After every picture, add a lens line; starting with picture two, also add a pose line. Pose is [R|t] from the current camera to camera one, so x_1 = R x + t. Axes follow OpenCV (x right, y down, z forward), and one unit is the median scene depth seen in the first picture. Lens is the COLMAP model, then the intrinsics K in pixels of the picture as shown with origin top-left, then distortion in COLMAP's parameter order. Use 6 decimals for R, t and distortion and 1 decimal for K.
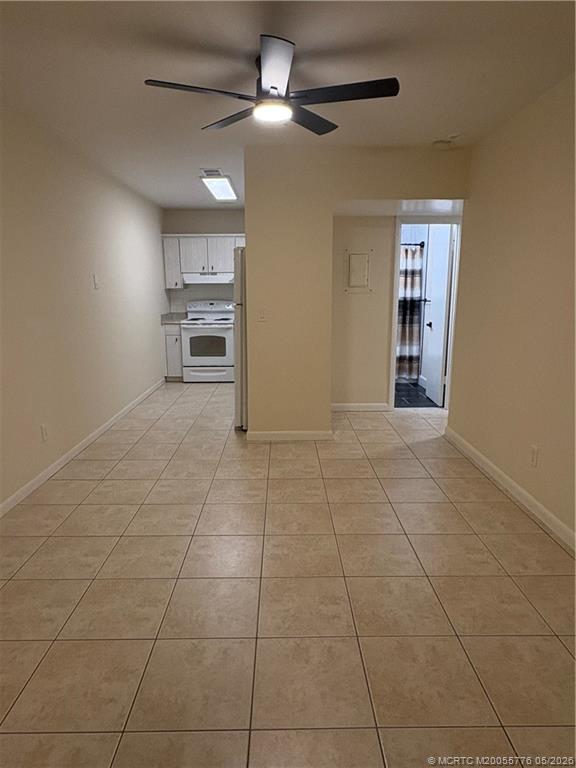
lens RADIAL K [[475.0, 0, 288.0], [0, 475.0, 384.0], [0, 0, 1]] dist [-0.002532, 0.000393]
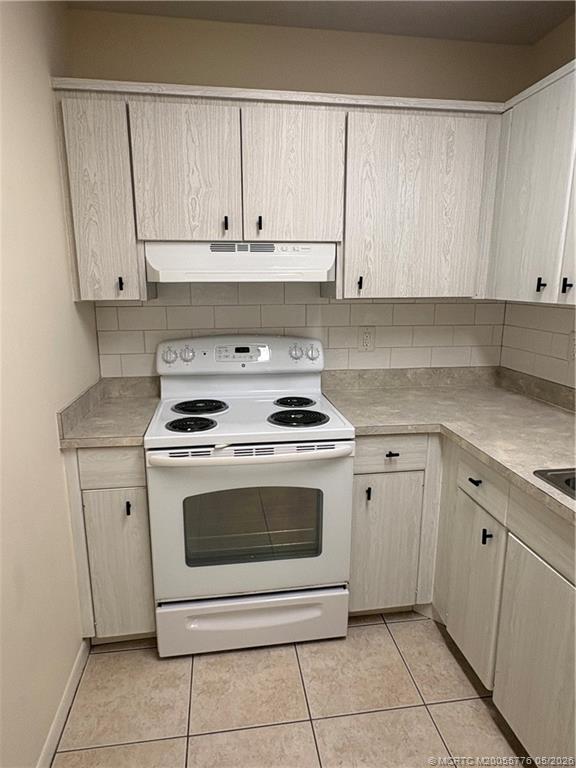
lens RADIAL K [[475.0, 0, 288.0], [0, 475.0, 384.0], [0, 0, 1]] dist [-0.002532, 0.000393]
pose [[0.991599, -0.023480, 0.127204, -0.179568], [0.021436, 0.999619, 0.017411, -0.158987], [-0.127564, -0.014538, 0.991724, 0.733164]]
